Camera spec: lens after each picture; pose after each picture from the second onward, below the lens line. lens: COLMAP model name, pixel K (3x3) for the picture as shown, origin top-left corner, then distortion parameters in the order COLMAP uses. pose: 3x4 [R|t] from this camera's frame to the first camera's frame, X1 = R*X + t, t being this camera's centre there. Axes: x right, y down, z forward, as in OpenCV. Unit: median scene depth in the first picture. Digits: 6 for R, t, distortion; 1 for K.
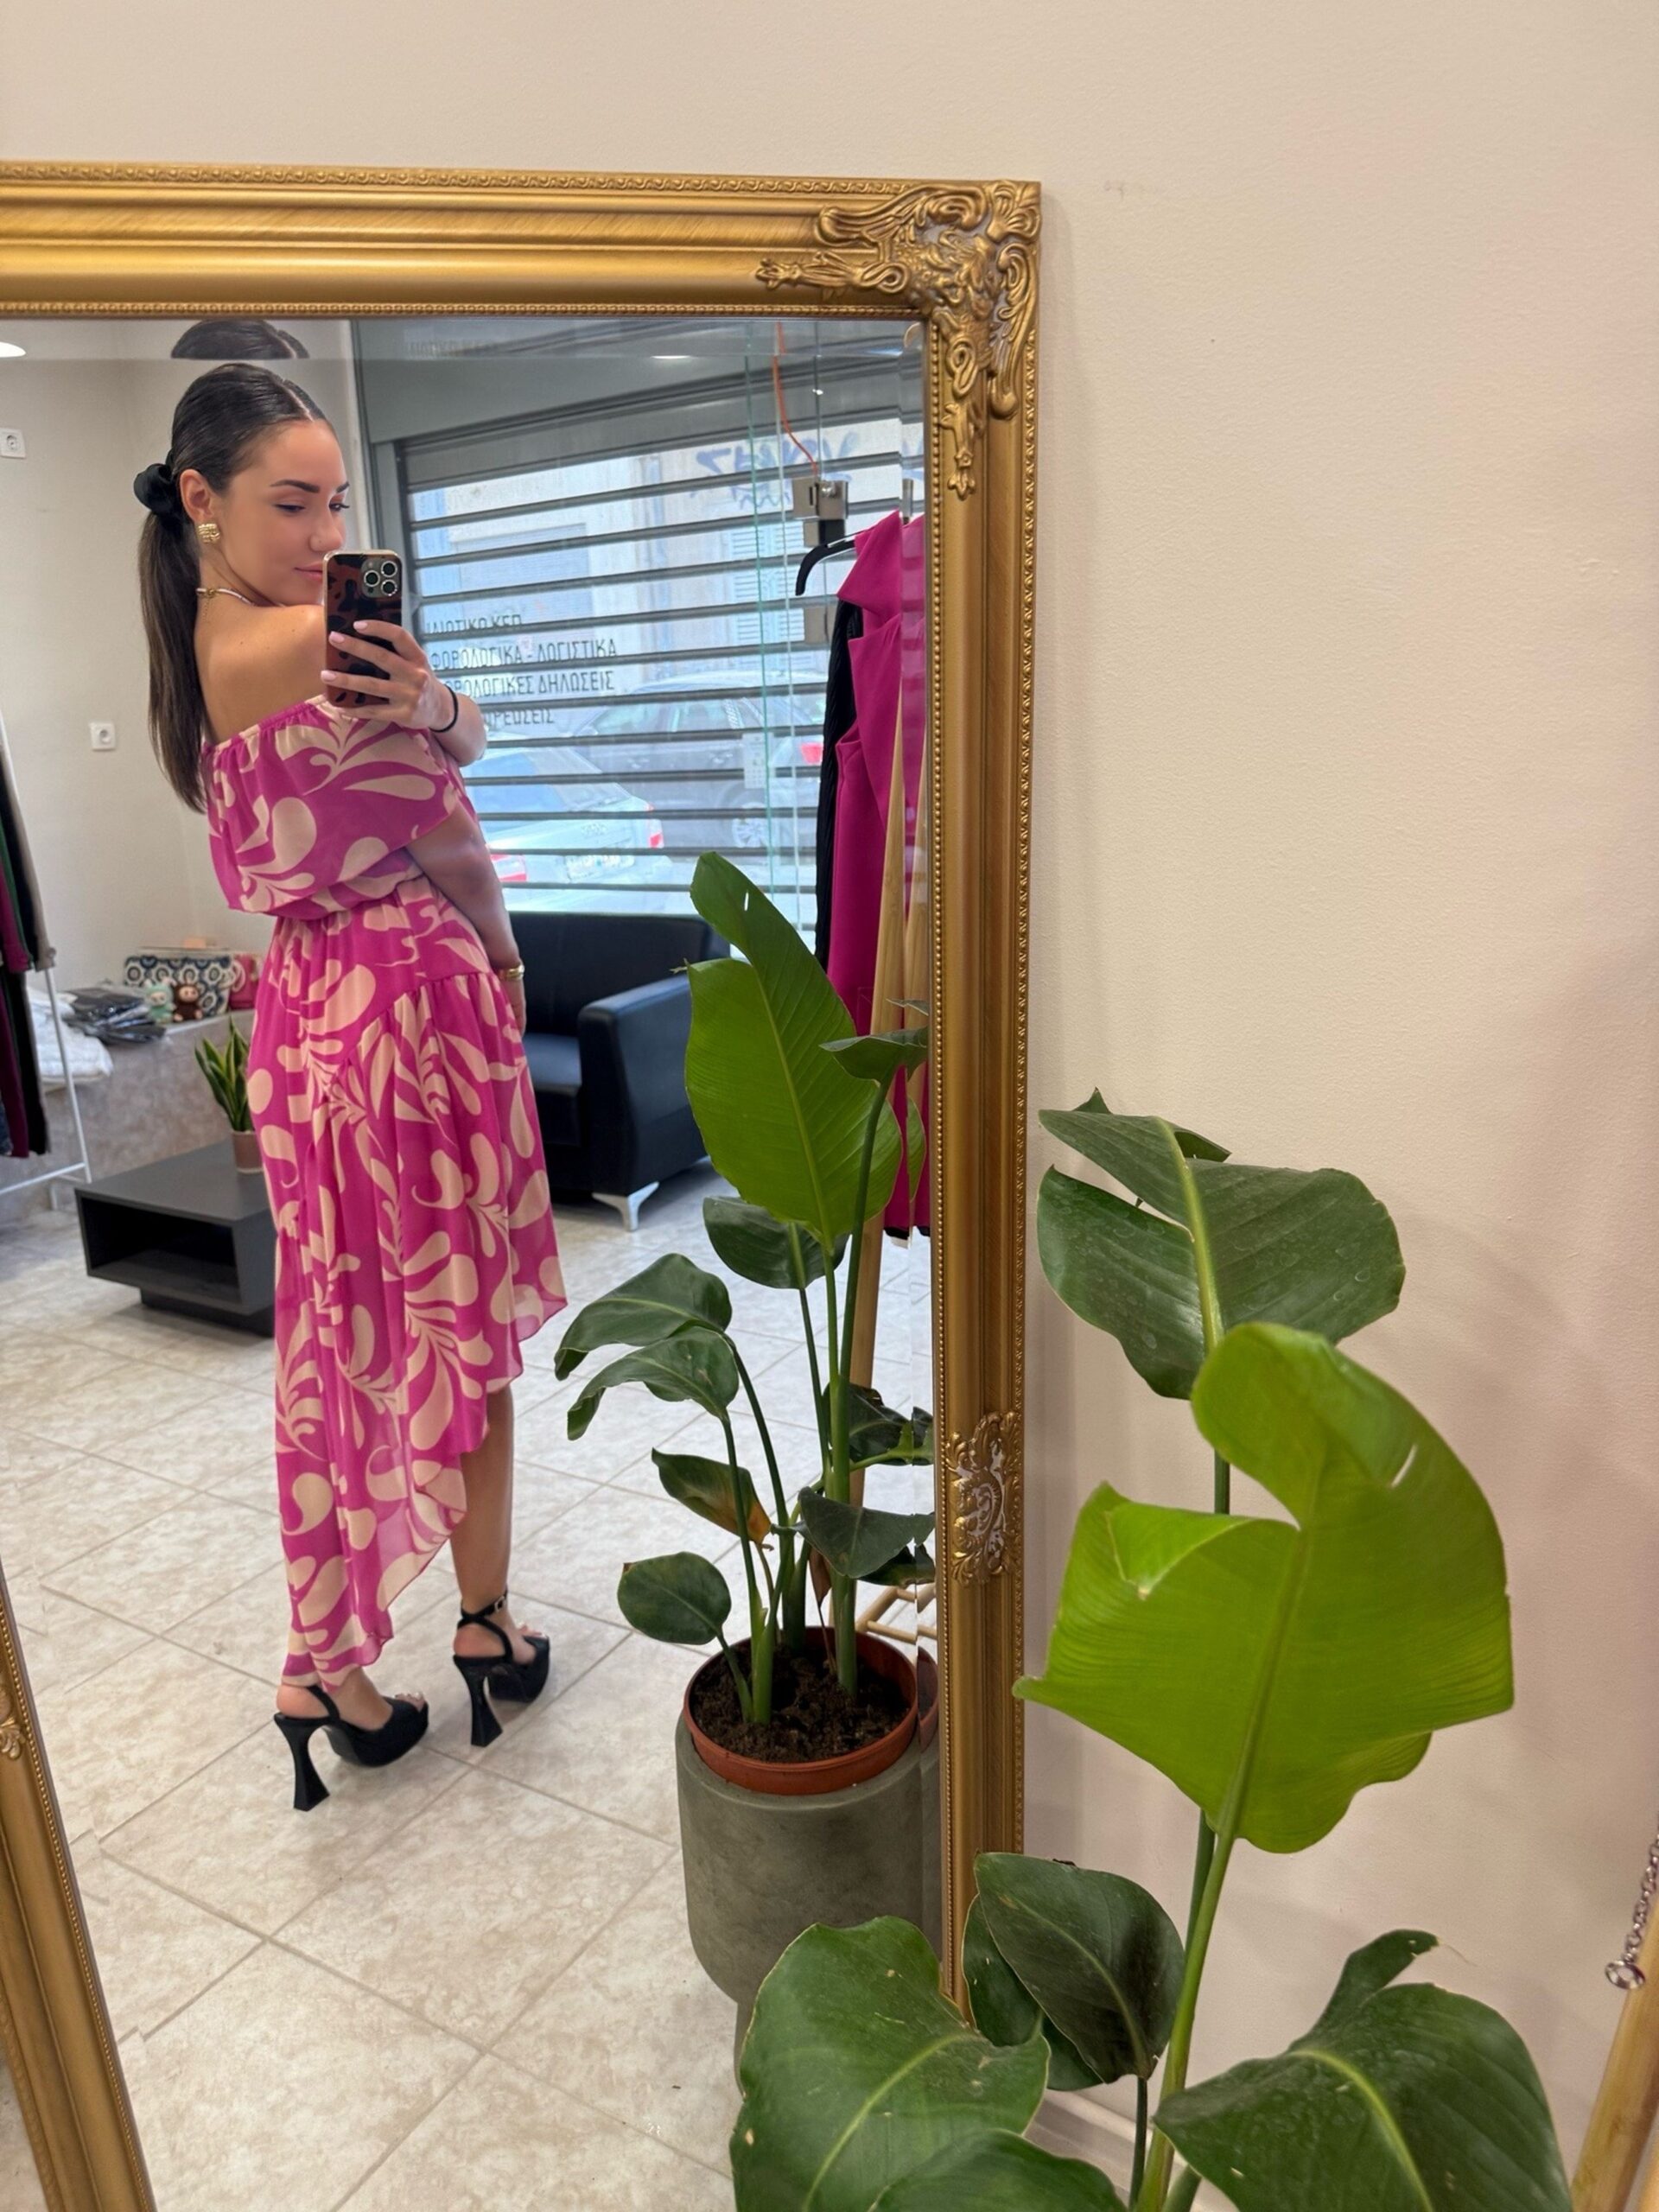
lens RADIAL K [[1533.8, 0, 817.2], [0, 1533.8, 1106.6], [0, 0, 1]] dist [0.009832, -0.025666]
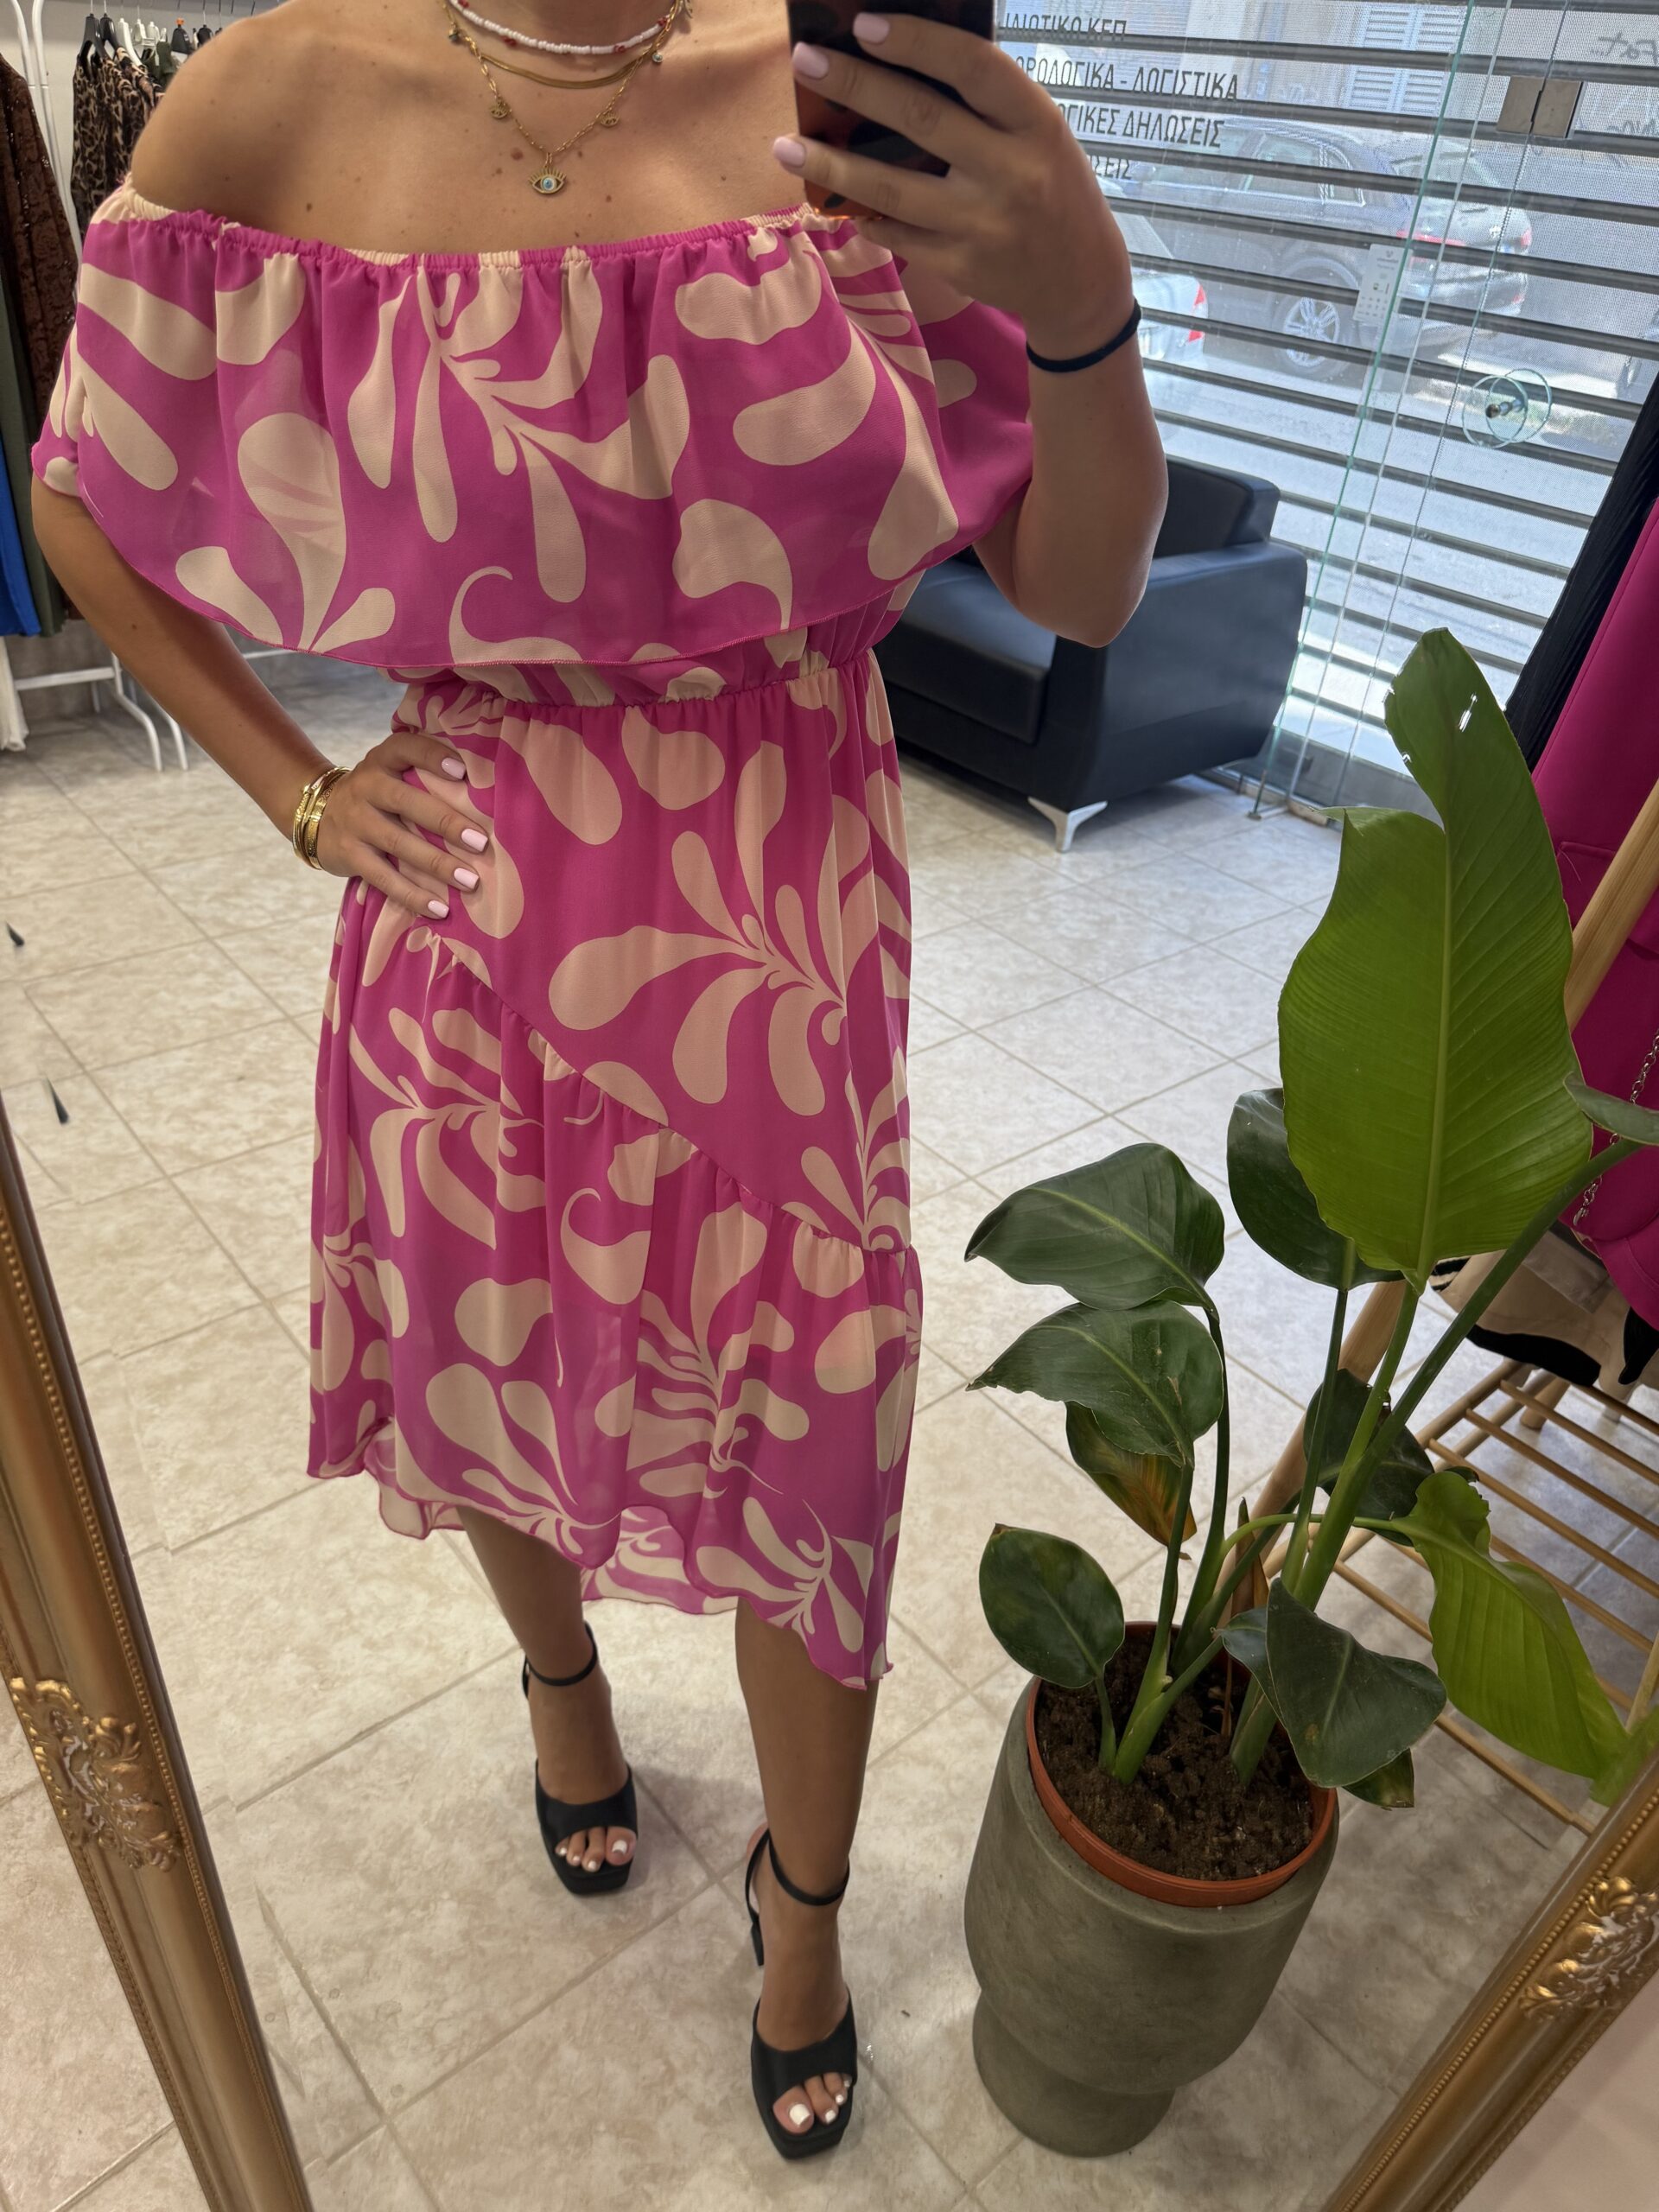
lens RADIAL K [[1548.0, 0, 826.2], [0, 1548.0, 1100.6], [0, 0, 1]] dist [0.020081, -0.022640]
pose [[0.941013, 0.279921, -0.190105, -0.112885], [-0.209448, 0.923113, 0.322482, -0.125850], [0.265757, -0.263642, 0.927289, 0.297023]]
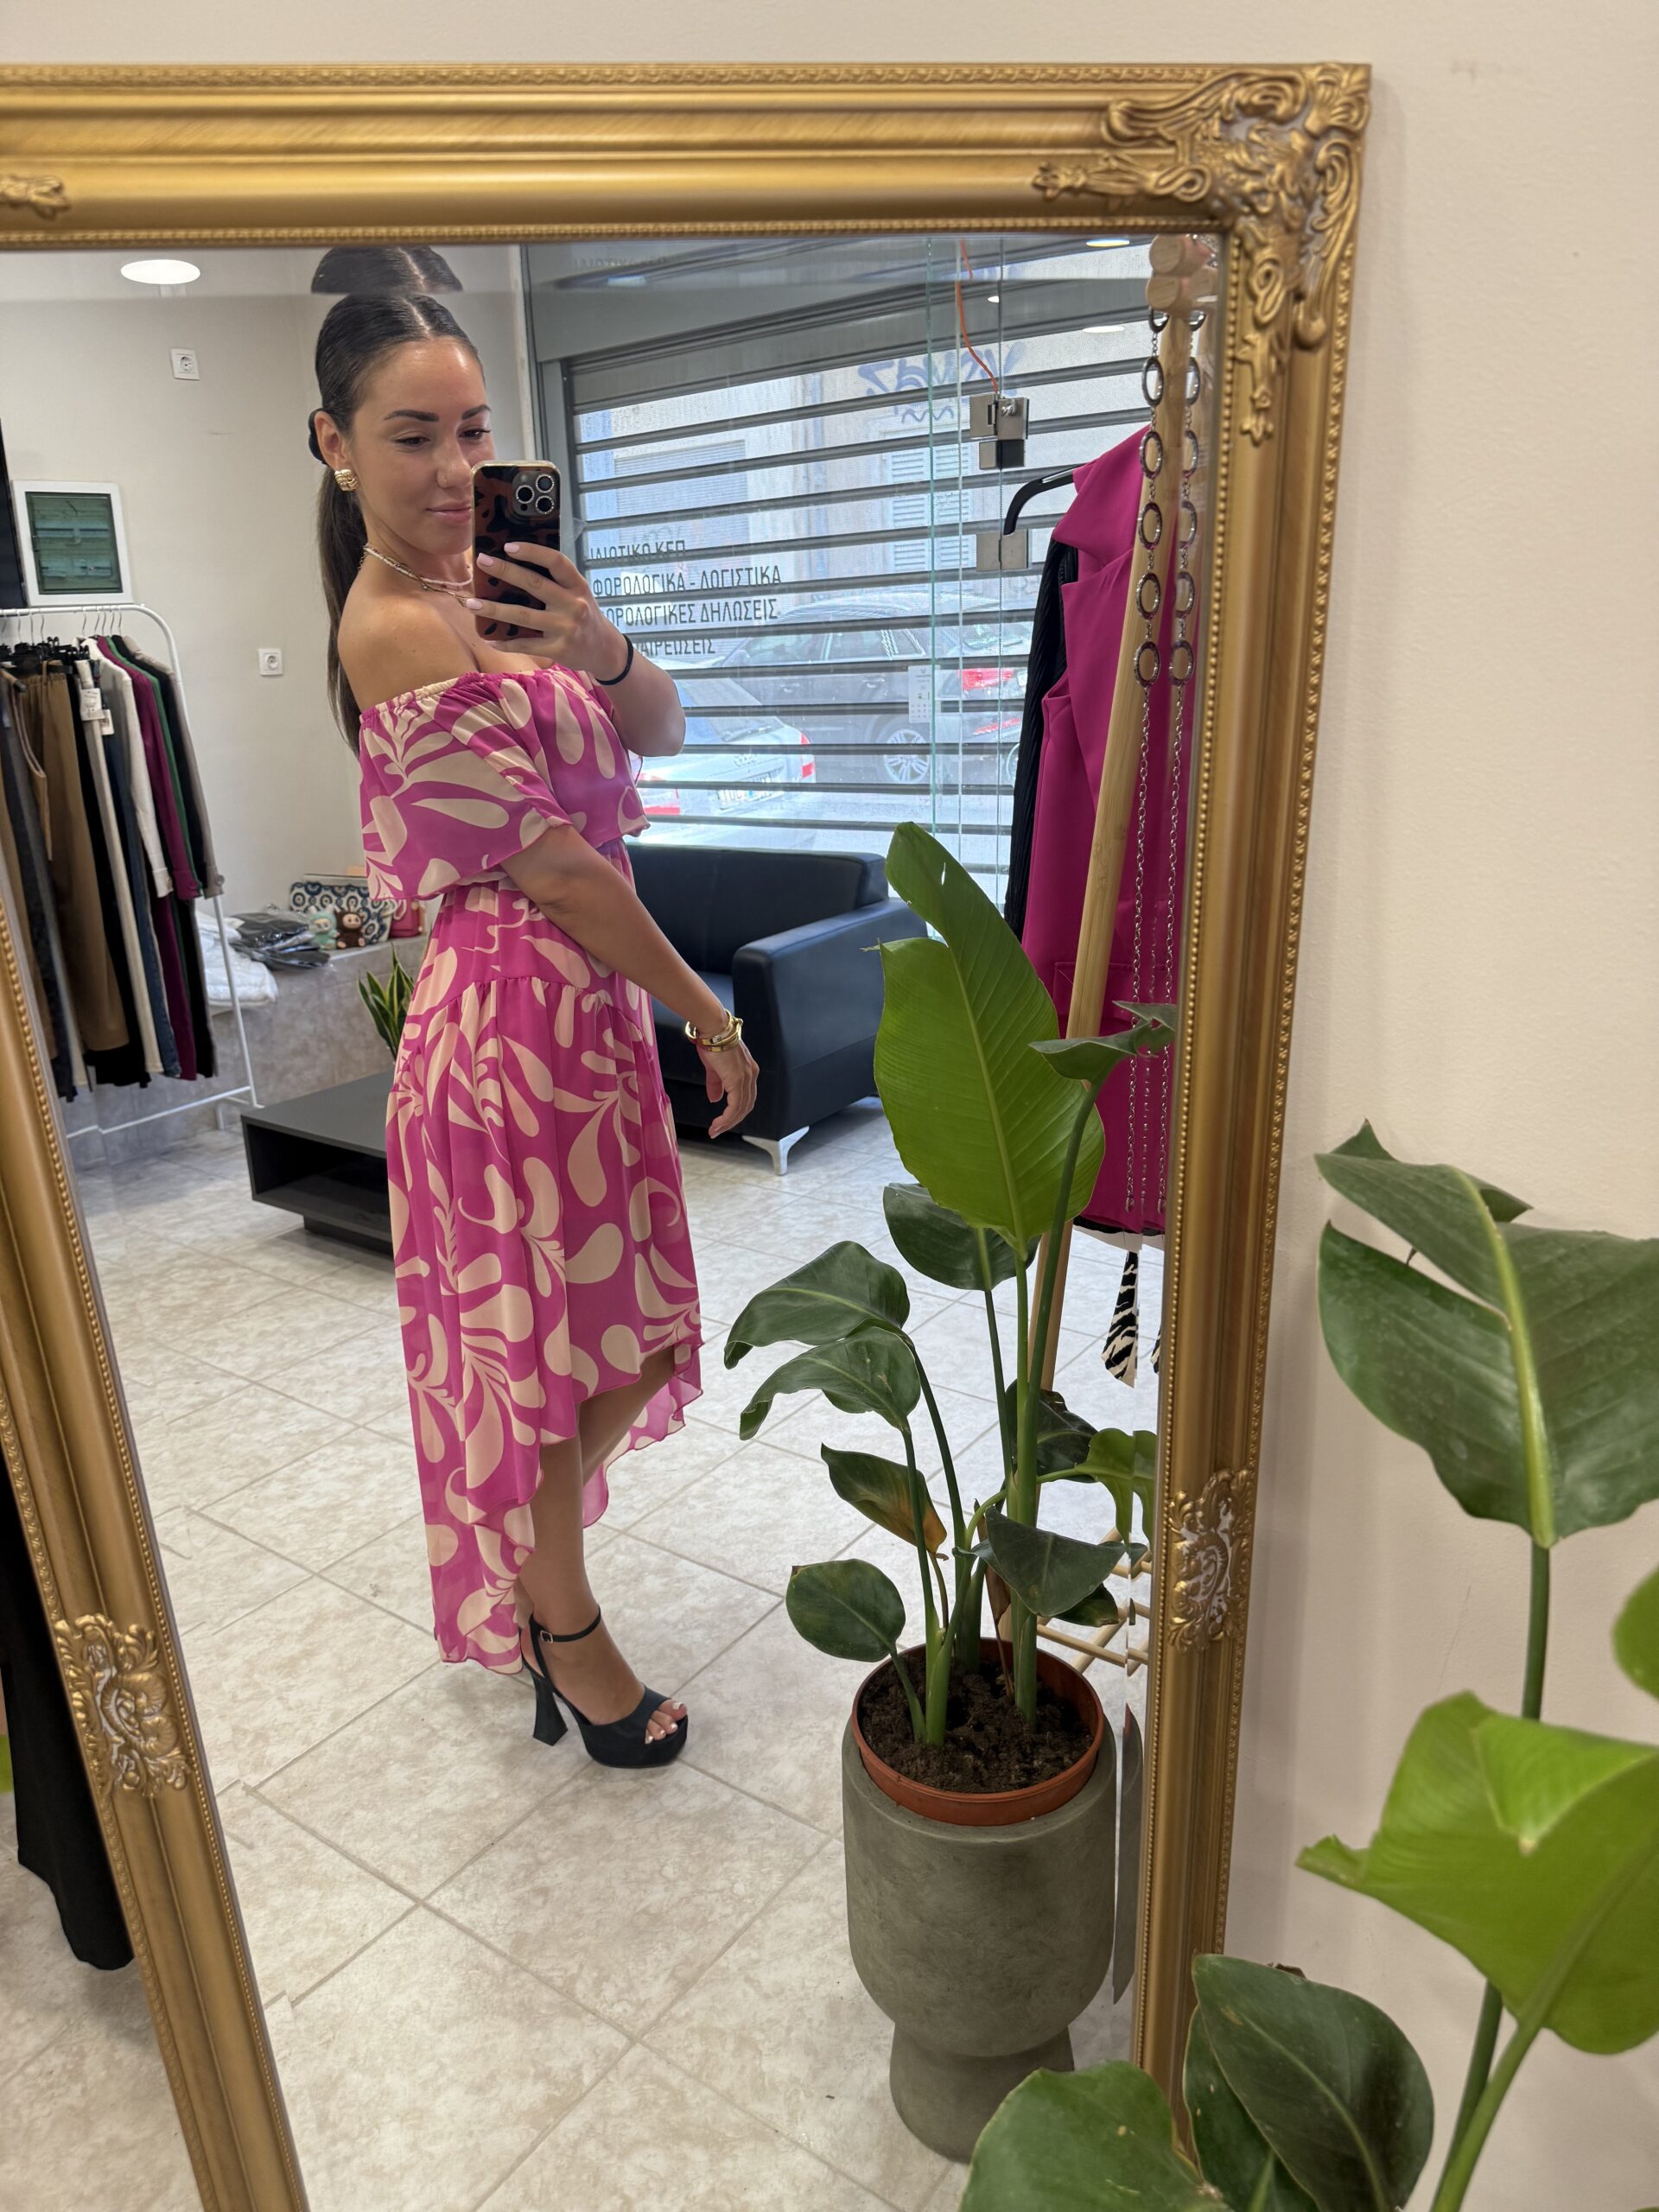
lens RADIAL K [[1531.8, 0, 820.1], [0, 1531.8, 1100.9], [0, 0, 1]] dist [0.013737, -0.029706]
pose [[0.995679, 0.030952, -0.087546, -0.032944], [-0.027027, 0.998591, 0.045664, -0.034649], [0.088836, -0.043100, 0.995113, 0.061026]]
